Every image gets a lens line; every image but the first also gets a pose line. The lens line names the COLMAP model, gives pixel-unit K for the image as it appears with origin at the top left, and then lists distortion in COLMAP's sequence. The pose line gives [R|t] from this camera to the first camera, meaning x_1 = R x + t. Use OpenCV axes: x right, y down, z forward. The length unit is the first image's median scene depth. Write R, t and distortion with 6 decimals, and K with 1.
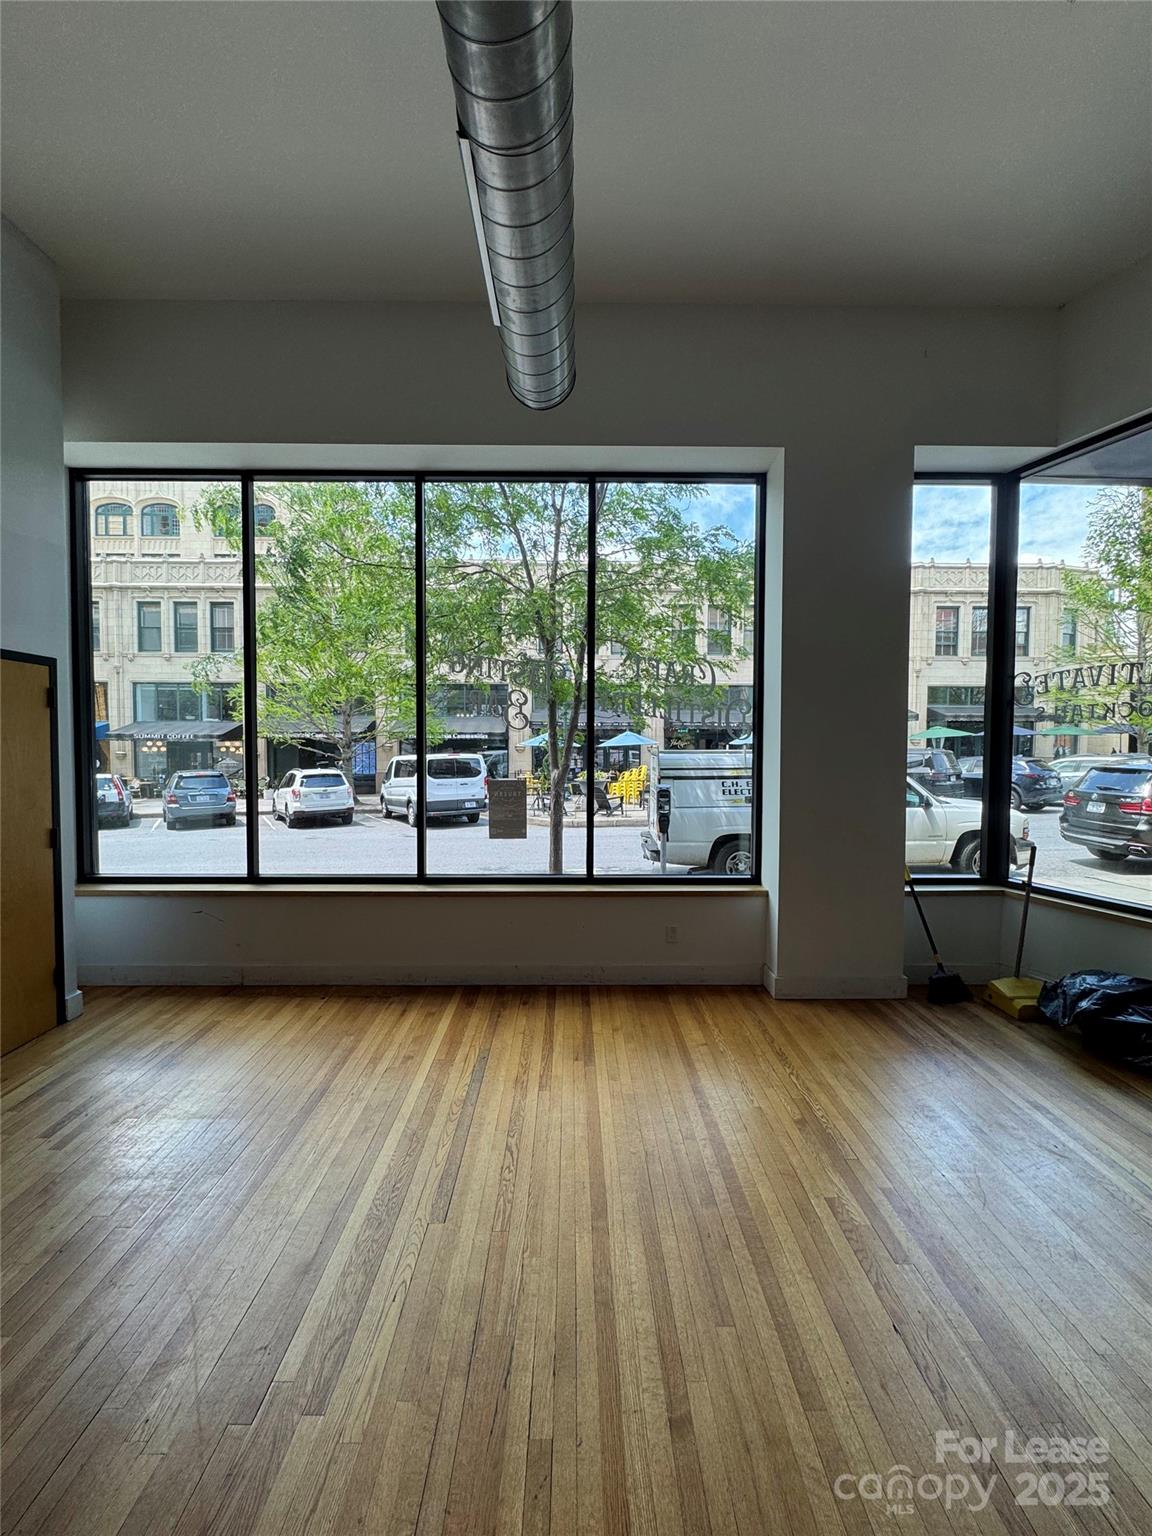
lens RADIAL K [[610.8, 0, 574.4], [0, 610.8, 770.1], [0, 0, 1]] dist [-0.001447, -0.000165]
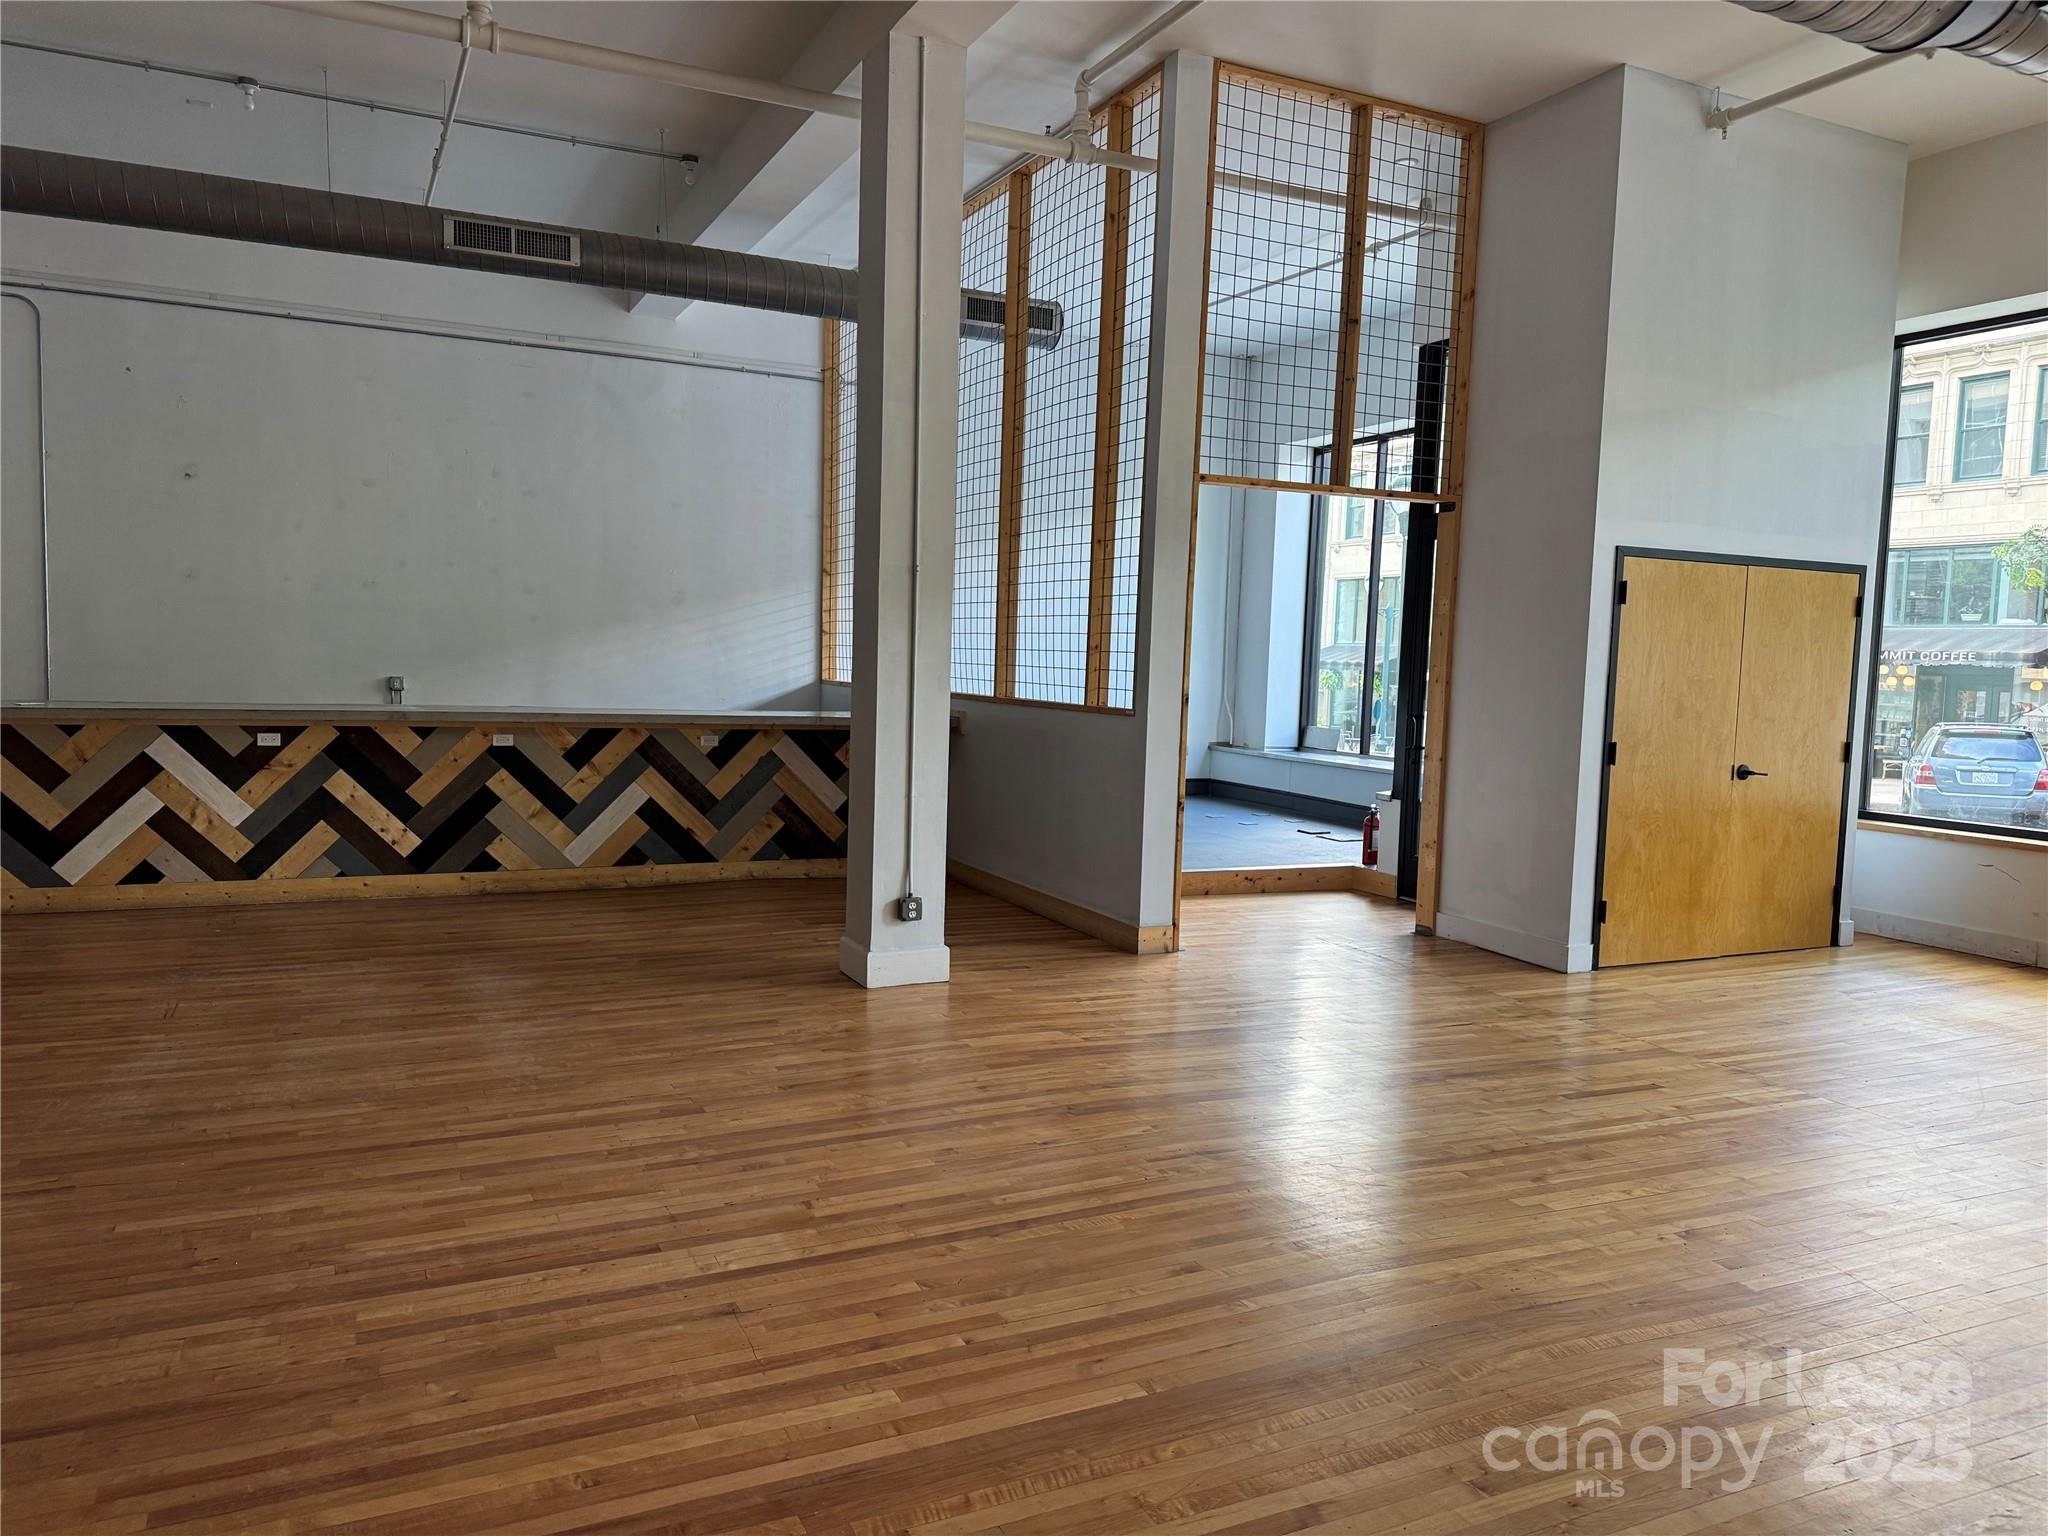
lens RADIAL K [[1438.3, 0, 1031.8], [0, 1438.3, 764.9], [0, 0, 1]] dist [0.051591, -0.067376]
pose [[0.429400, 0.079314, -0.899625, 0.089101], [-0.063311, 0.996329, 0.057620, 0.010863], [0.900893, 0.032214, 0.432845, -0.155623]]
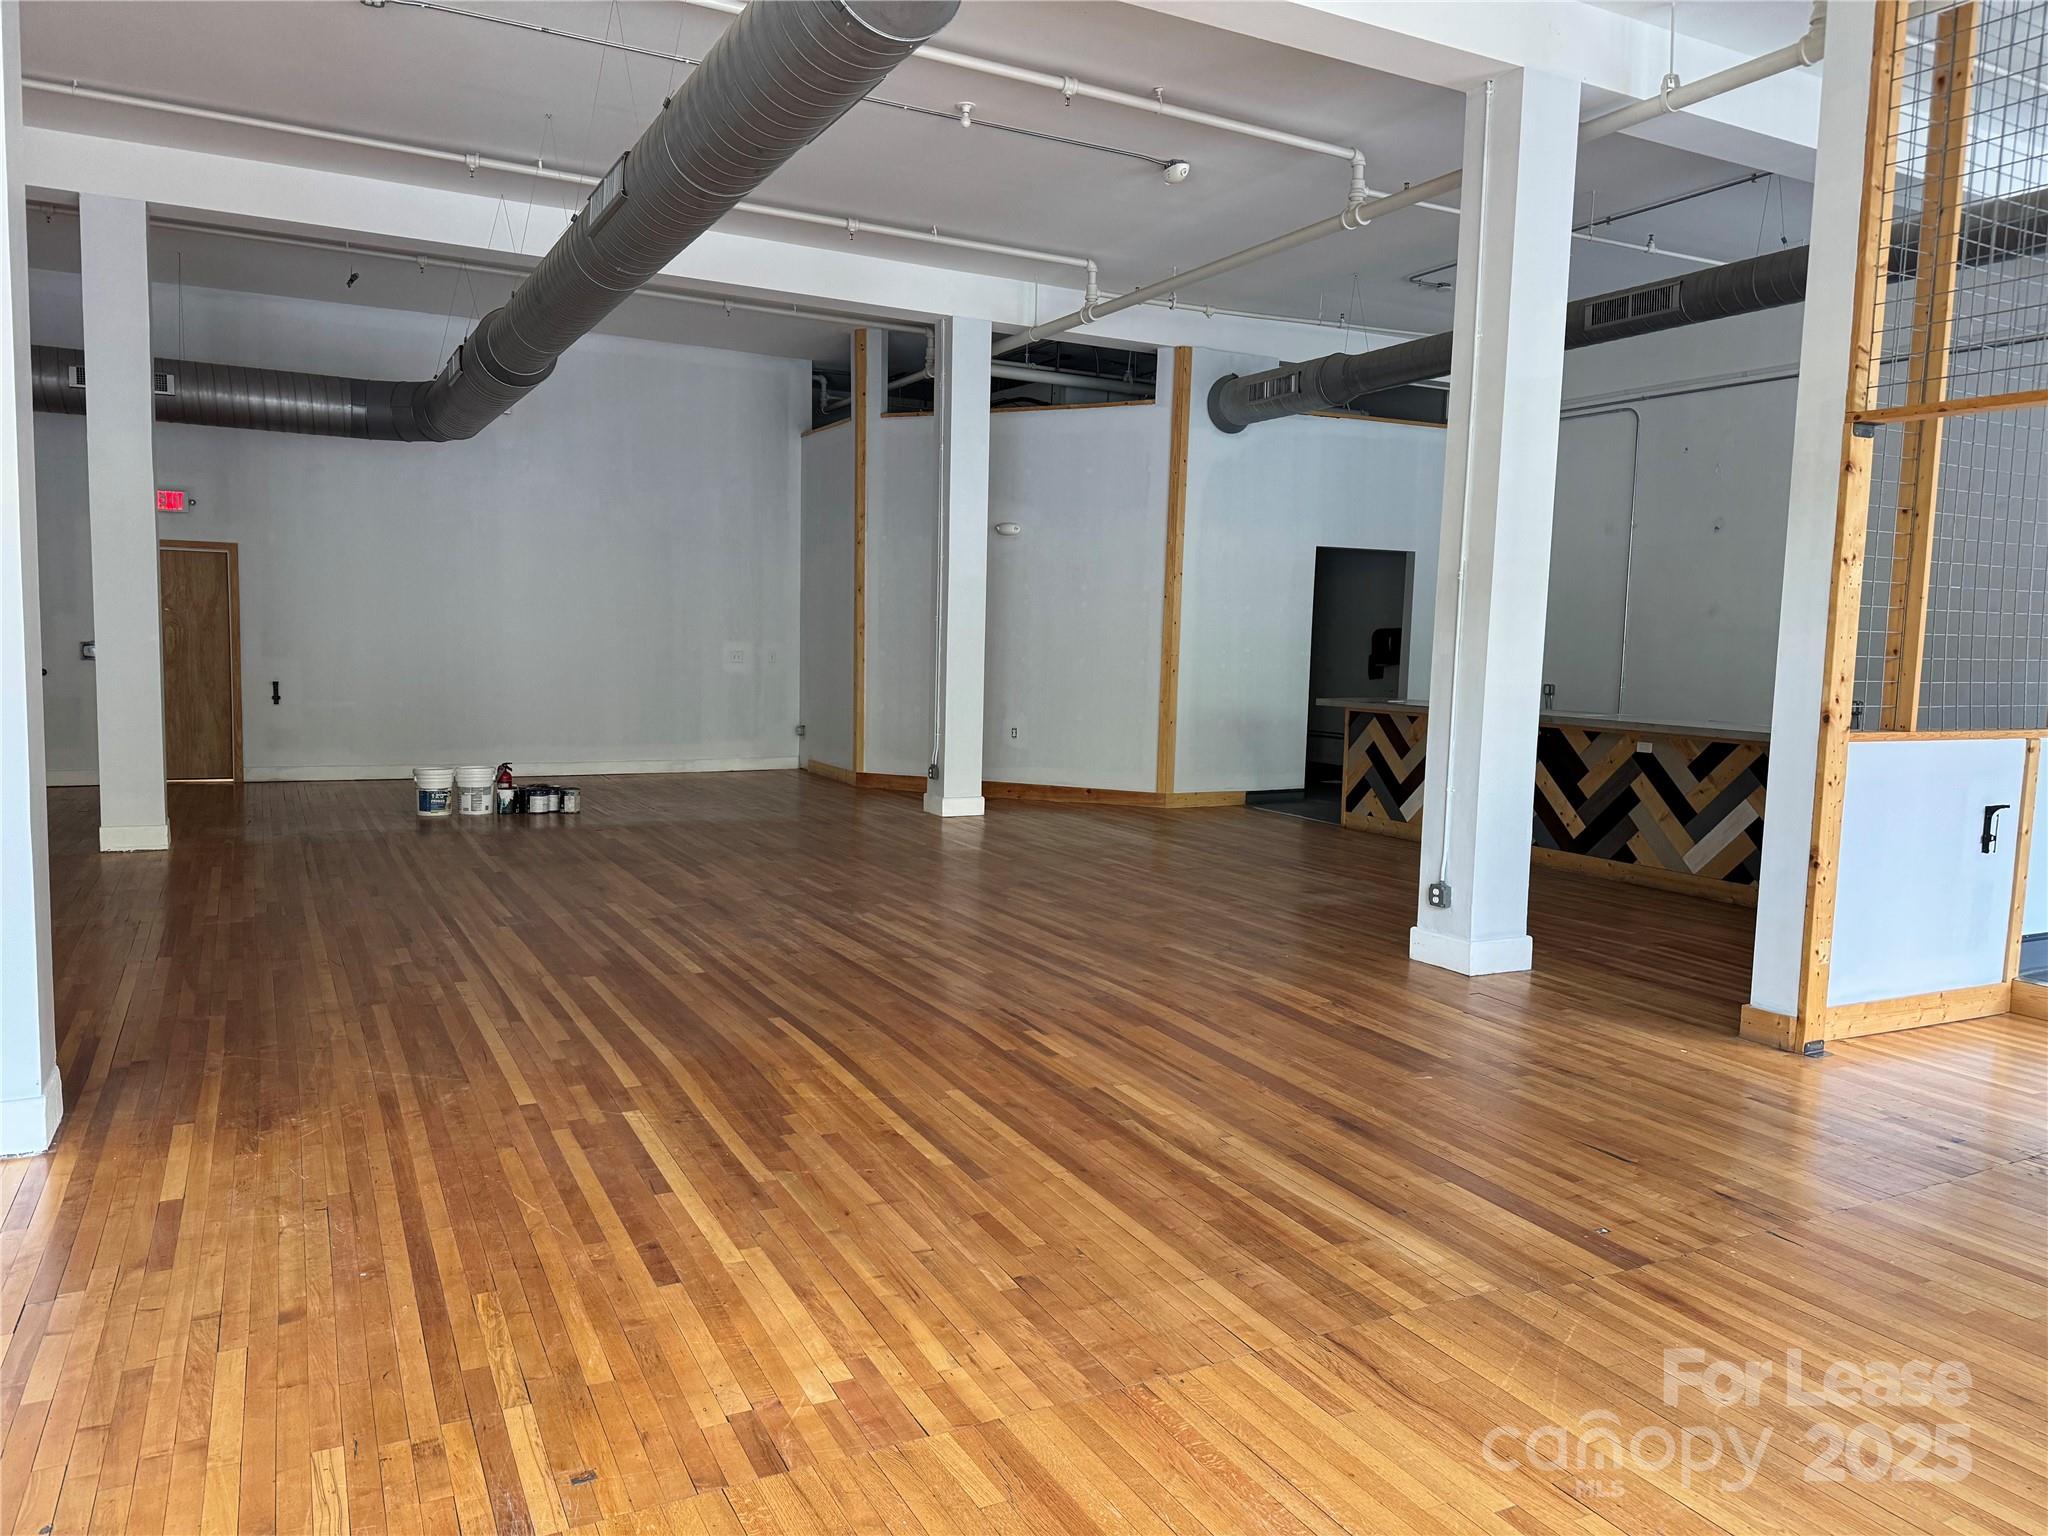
lens RADIAL K [[1438.3, 0, 1030.9], [0, 1438.3, 771.2], [0, 0, 1]] dist [0.051591, -0.067376]
pose [[-0.884004, 0.017796, -0.467141, 0.051684], [-0.047274, 0.990750, 0.127202, -0.001503], [0.465084, 0.134531, -0.874985, 0.123304]]
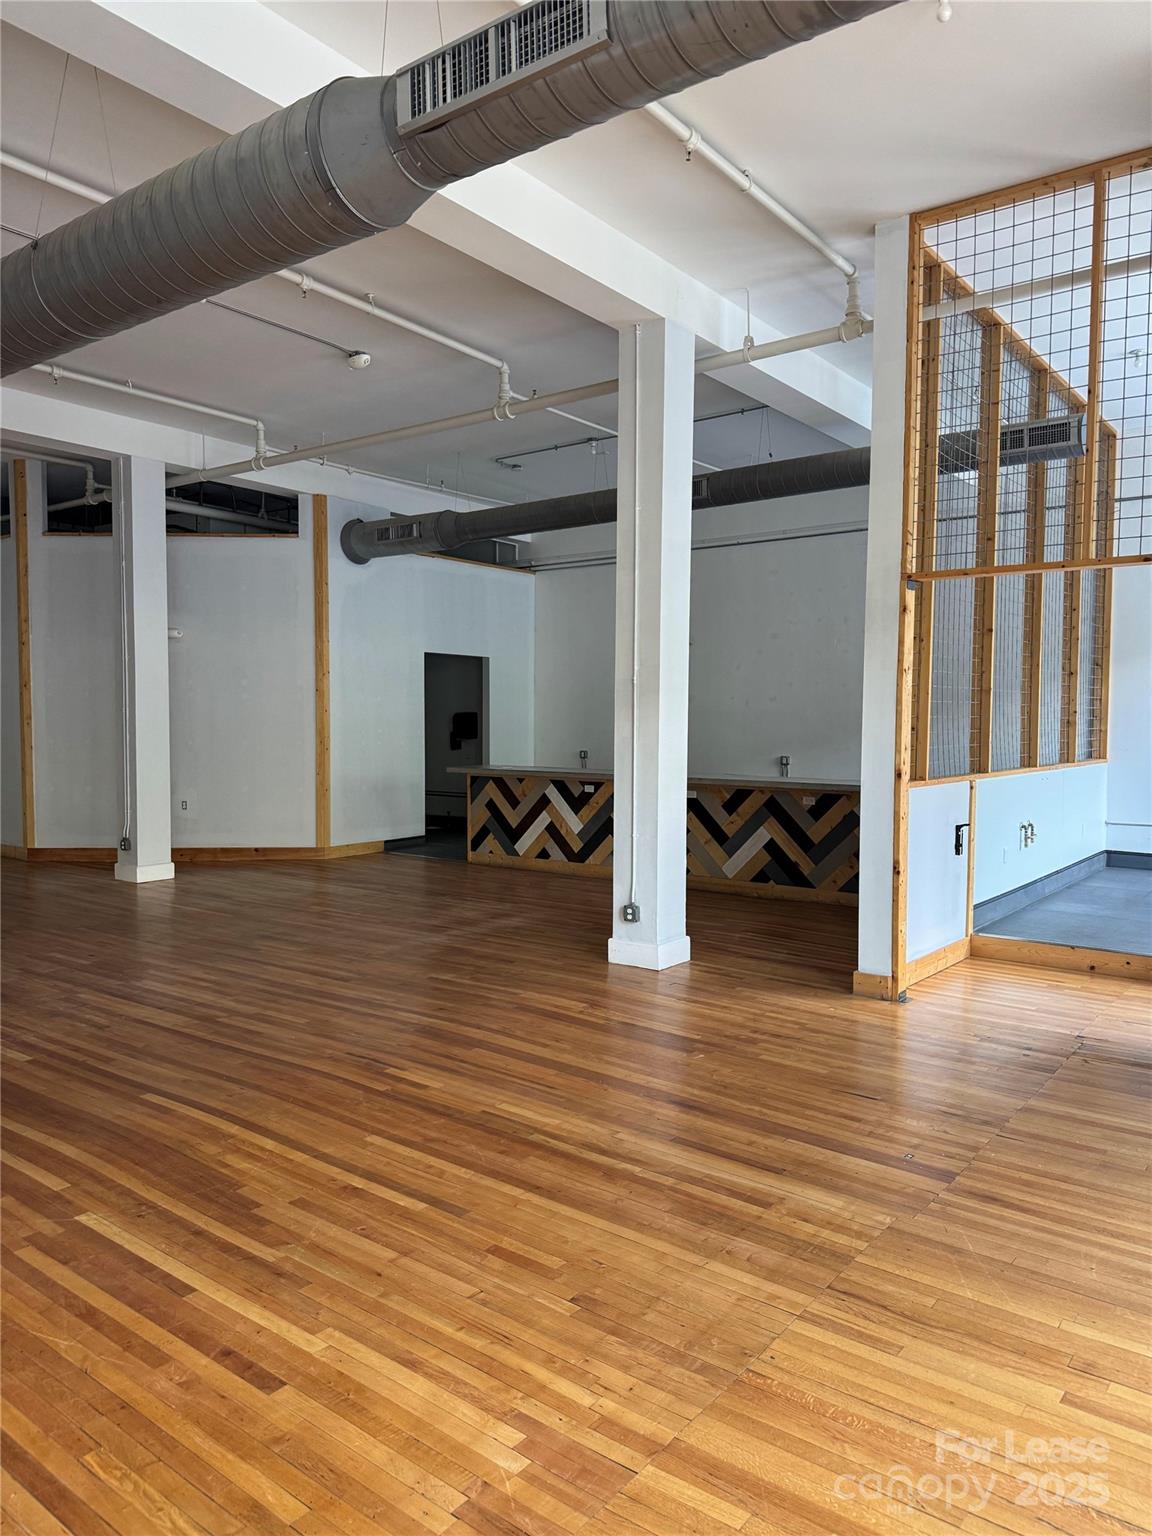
lens RADIAL K [[1078.7, 0, 576.2], [0, 1078.7, 773.2], [0, 0, 1]] dist [0.051591, -0.067376]
pose [[-0.606400, 0.034672, -0.794404, 0.081231], [-0.037462, 0.996694, 0.072097, -0.002547], [0.794277, 0.073479, -0.603096, 0.078862]]
